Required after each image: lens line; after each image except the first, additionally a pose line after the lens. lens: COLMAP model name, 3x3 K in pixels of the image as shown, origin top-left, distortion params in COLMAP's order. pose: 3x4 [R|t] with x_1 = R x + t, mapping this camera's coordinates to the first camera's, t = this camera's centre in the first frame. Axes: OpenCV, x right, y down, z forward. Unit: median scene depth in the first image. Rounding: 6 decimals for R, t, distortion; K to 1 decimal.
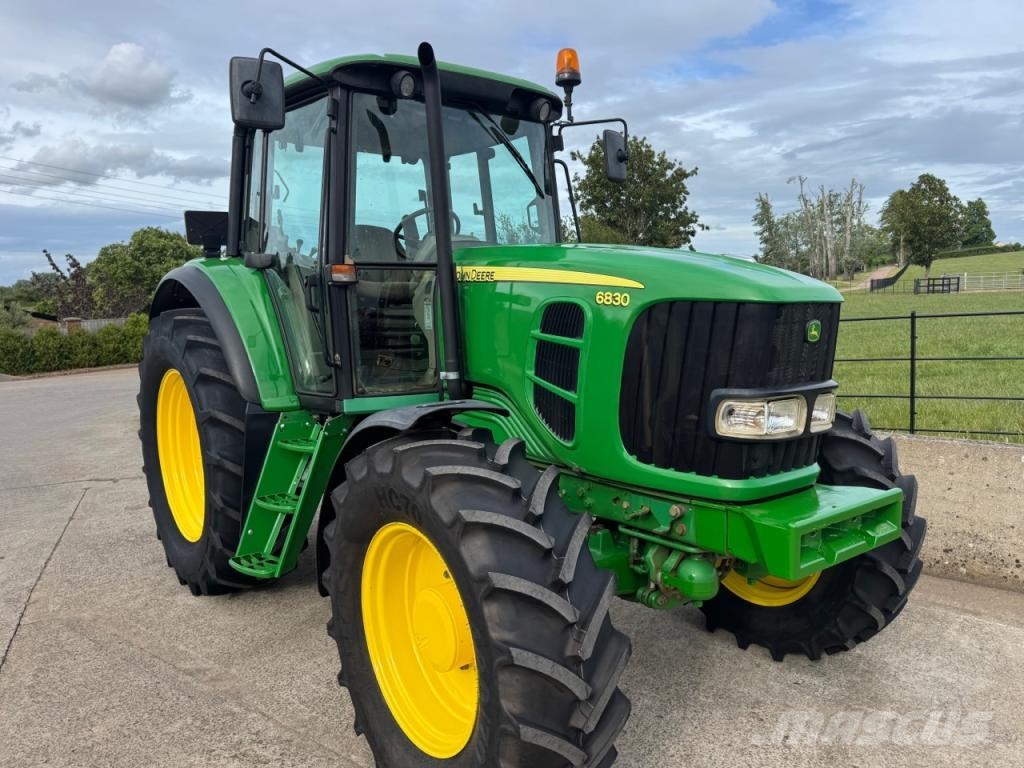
lens RADIAL K [[762.7, 0, 528.2], [0, 762.7, 406.6], [0, 0, 1]] dist [0.079650, -0.102666]
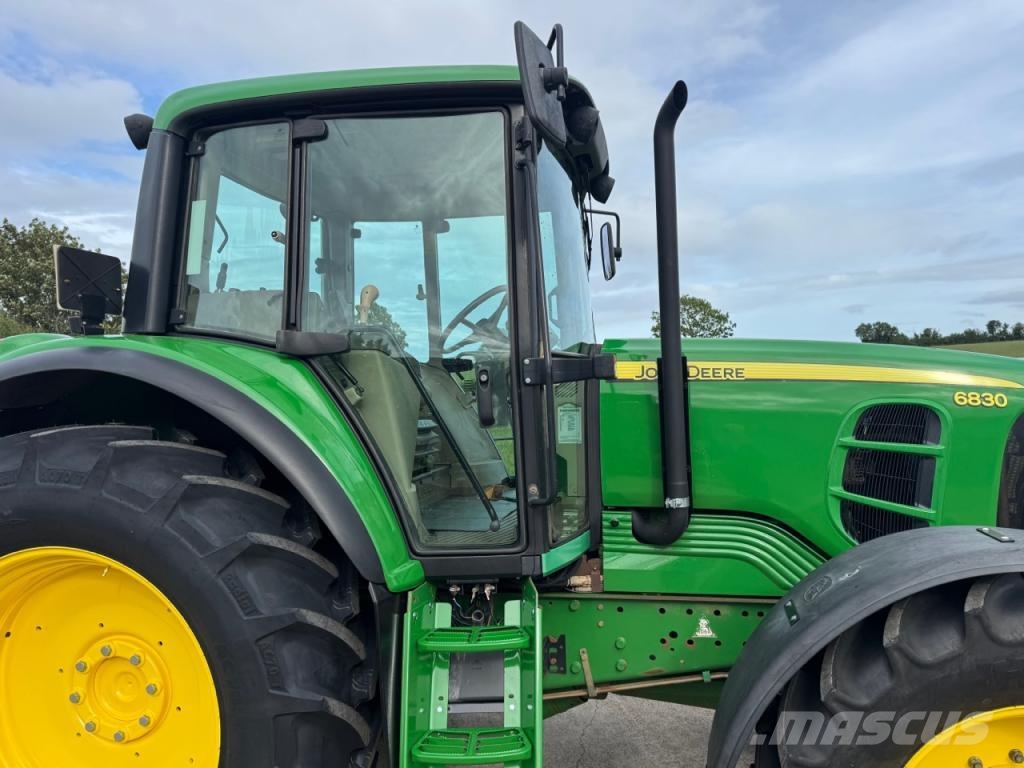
lens RADIAL K [[762.7, 0, 528.2], [0, 762.7, 406.6], [0, 0, 1]] dist [0.079650, -0.102666]
pose [[0.749652, -0.004768, 0.661815, -0.680585], [0.100342, 0.989233, -0.106533, -0.065522], [-0.654181, 0.146270, 0.742059, 0.497603]]
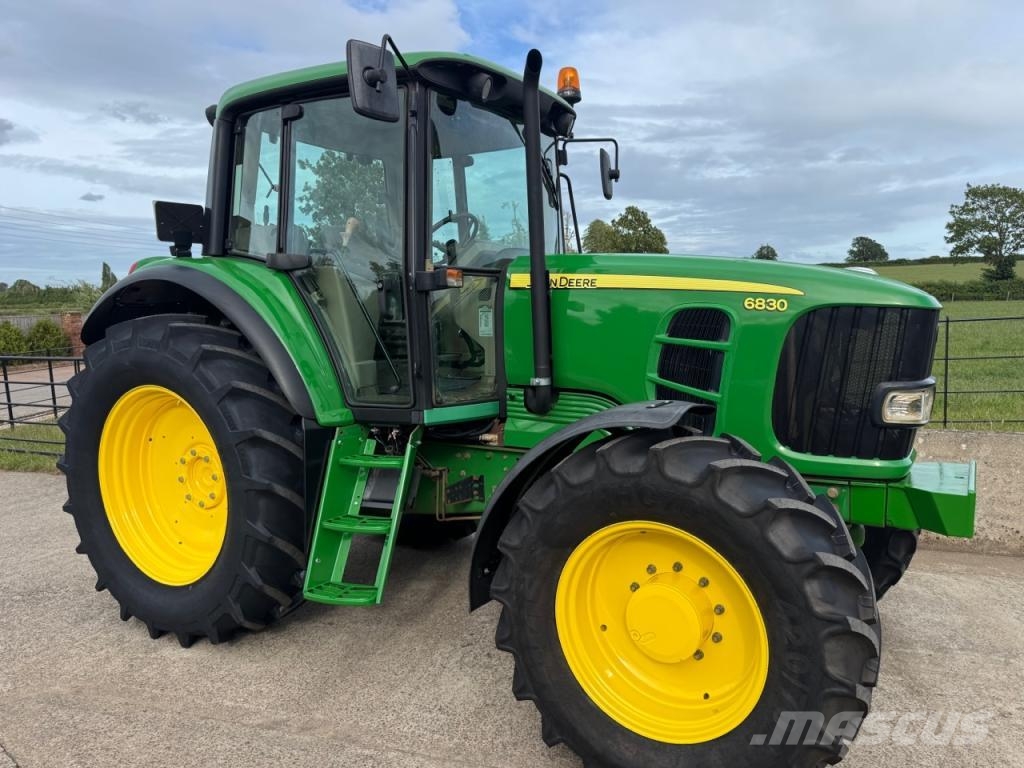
lens RADIAL K [[762.7, 0, 523.5], [0, 762.7, 410.6], [0, 0, 1]] dist [0.117302, -0.162136]
pose [[0.936809, -0.036519, 0.347929, -0.453146], [0.041908, 0.999090, -0.007973, 0.004322], [-0.347321, 0.022050, 0.937487, 0.062974]]
